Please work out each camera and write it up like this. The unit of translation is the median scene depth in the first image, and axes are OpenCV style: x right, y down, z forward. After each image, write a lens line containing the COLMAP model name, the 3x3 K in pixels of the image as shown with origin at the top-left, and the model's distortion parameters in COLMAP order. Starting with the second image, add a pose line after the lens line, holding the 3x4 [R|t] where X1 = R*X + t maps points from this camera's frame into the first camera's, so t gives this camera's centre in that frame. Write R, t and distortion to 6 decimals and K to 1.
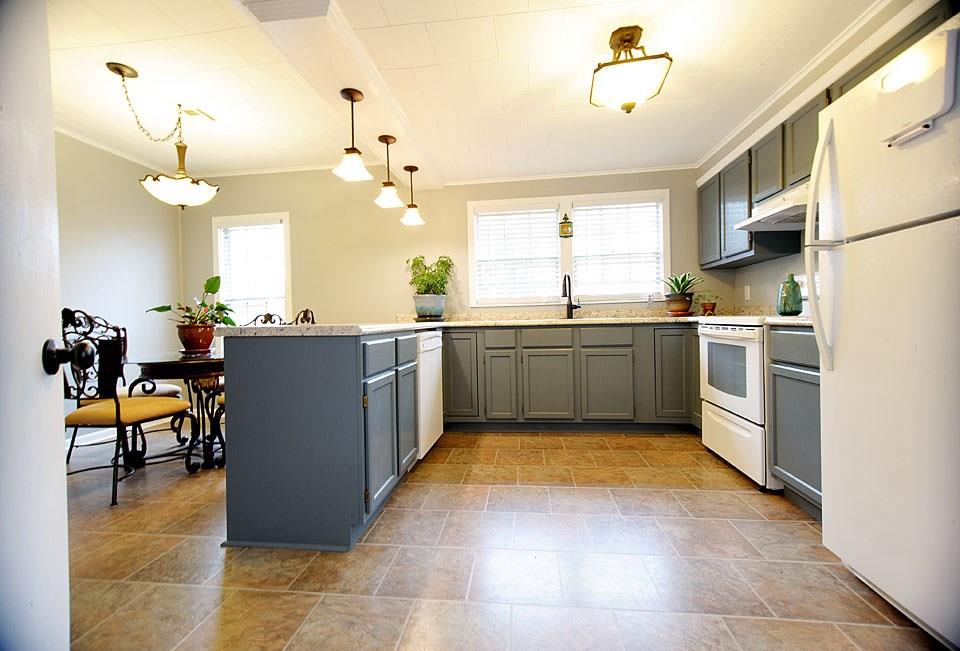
lens RADIAL K [[406.6, 0, 480.0], [0, 406.6, 325.5], [0, 0, 1]] dist [-0.000785, -0.000224]
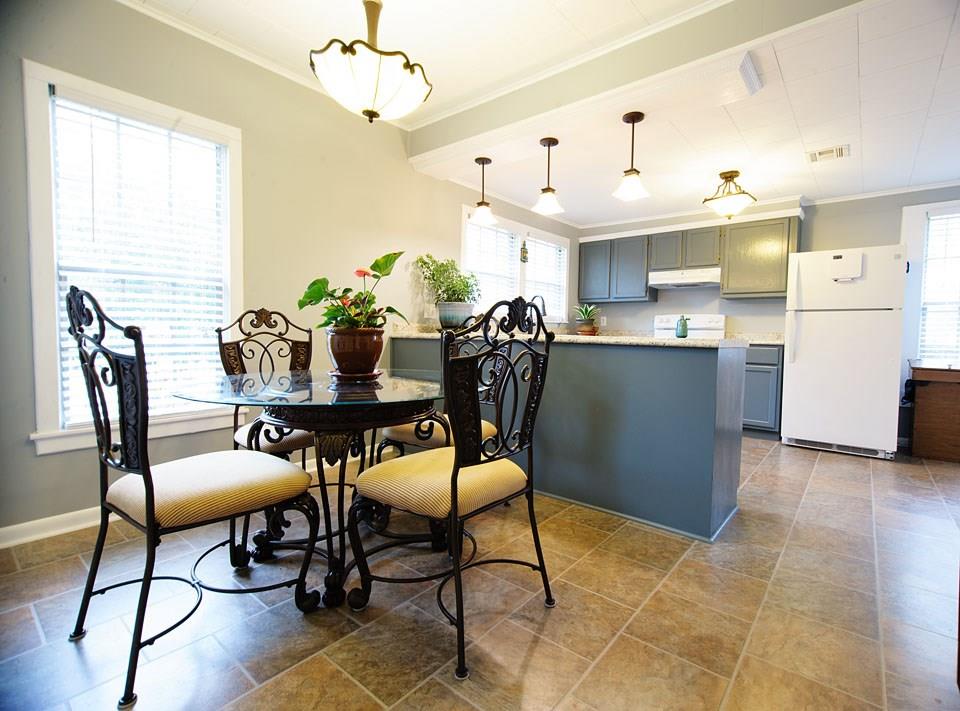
lens RADIAL K [[458.8, 0, 480.0], [0, 458.8, 355.5], [0, 0, 1]] dist [-0.000678, 0.000066]
pose [[0.545887, -0.009807, 0.837801, -1.092762], [-0.014712, 0.999665, 0.021287, 0.018336], [-0.837729, -0.023946, 0.545560, 0.481485]]
